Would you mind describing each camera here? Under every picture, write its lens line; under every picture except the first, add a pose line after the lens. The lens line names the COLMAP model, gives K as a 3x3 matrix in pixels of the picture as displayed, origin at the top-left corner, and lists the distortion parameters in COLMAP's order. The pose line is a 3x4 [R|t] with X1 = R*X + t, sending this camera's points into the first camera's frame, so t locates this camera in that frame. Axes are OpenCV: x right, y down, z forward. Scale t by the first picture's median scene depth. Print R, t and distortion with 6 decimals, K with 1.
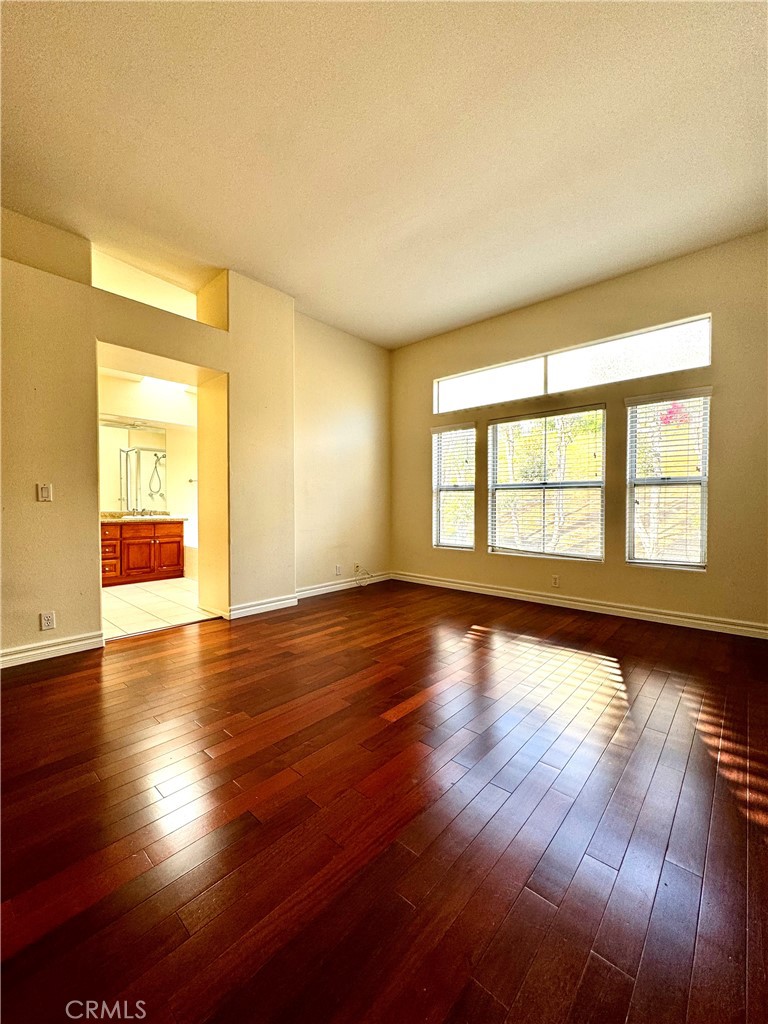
lens RADIAL K [[409.3, 0, 387.5], [0, 409.3, 513.9], [0, 0, 1]] dist [-0.002520, 0.000499]
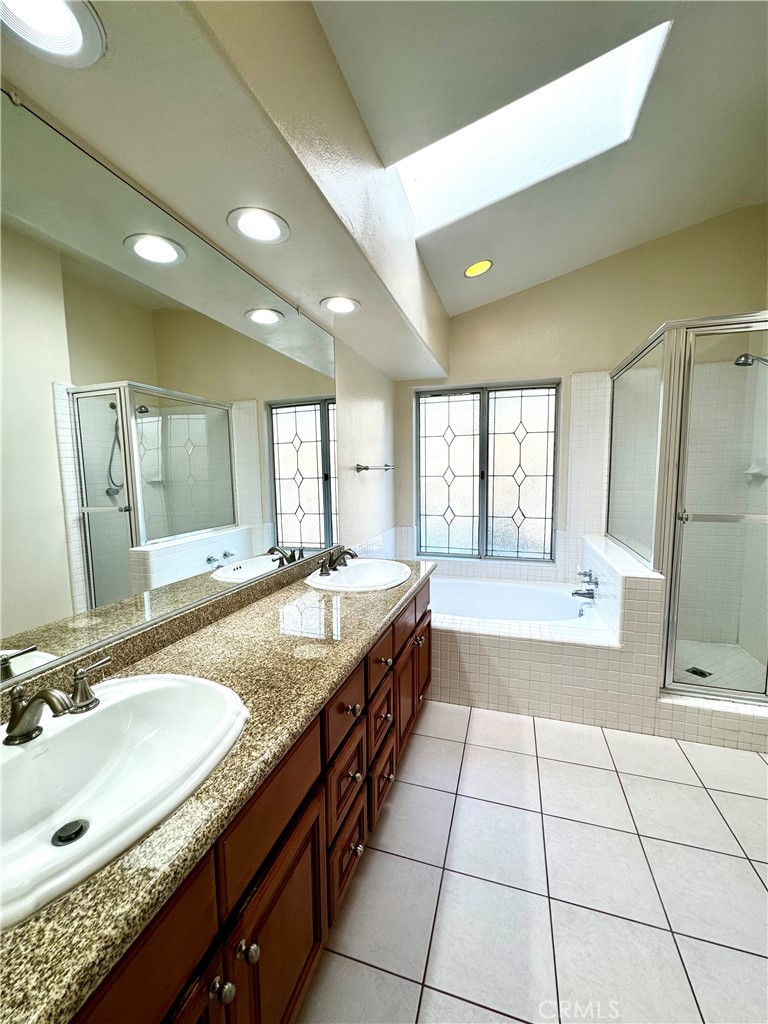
lens RADIAL K [[409.3, 0, 382.5], [0, 409.3, 514.2], [0, 0, 1]] dist [-0.002520, 0.000499]
pose [[0.917571, -0.065565, 0.392128, -0.781737], [0.033119, 0.995485, 0.088949, -0.085539], [-0.396190, -0.068630, 0.915600, 0.727329]]
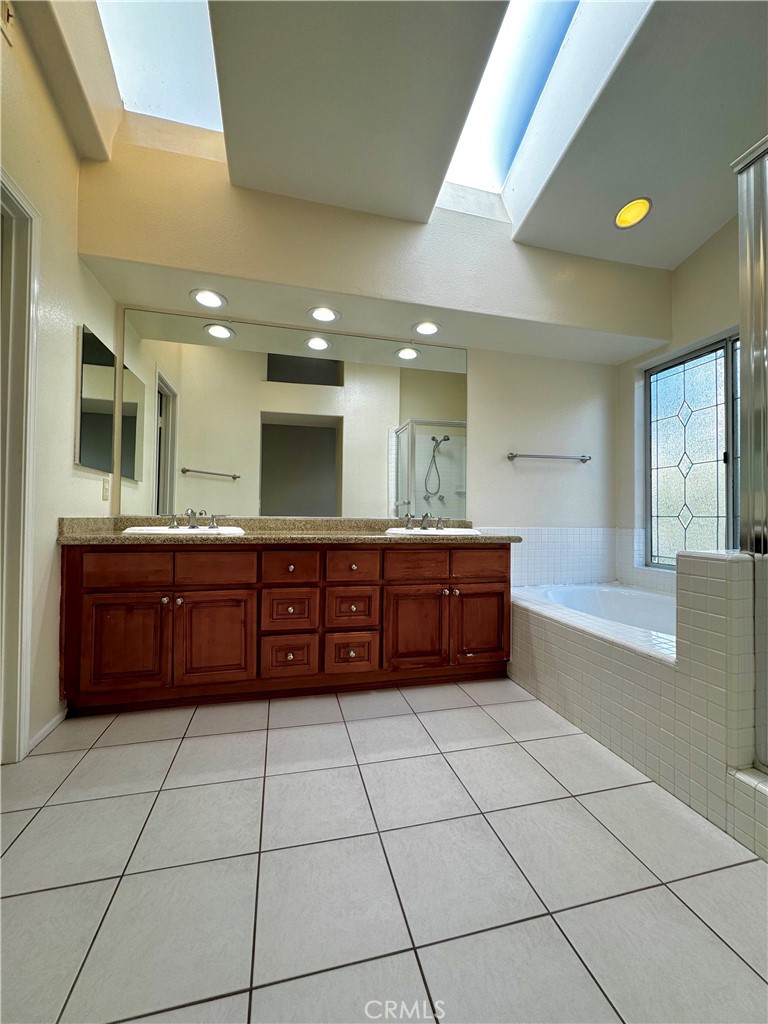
lens RADIAL K [[409.3, 0, 382.7], [0, 409.3, 508.5], [0, 0, 1]] dist [-0.002520, 0.000499]
pose [[0.822183, -0.010027, -0.569134, -0.414397], [-0.016966, 0.998969, -0.042109, 0.002628], [0.568970, 0.044277, 0.821166, 0.656970]]
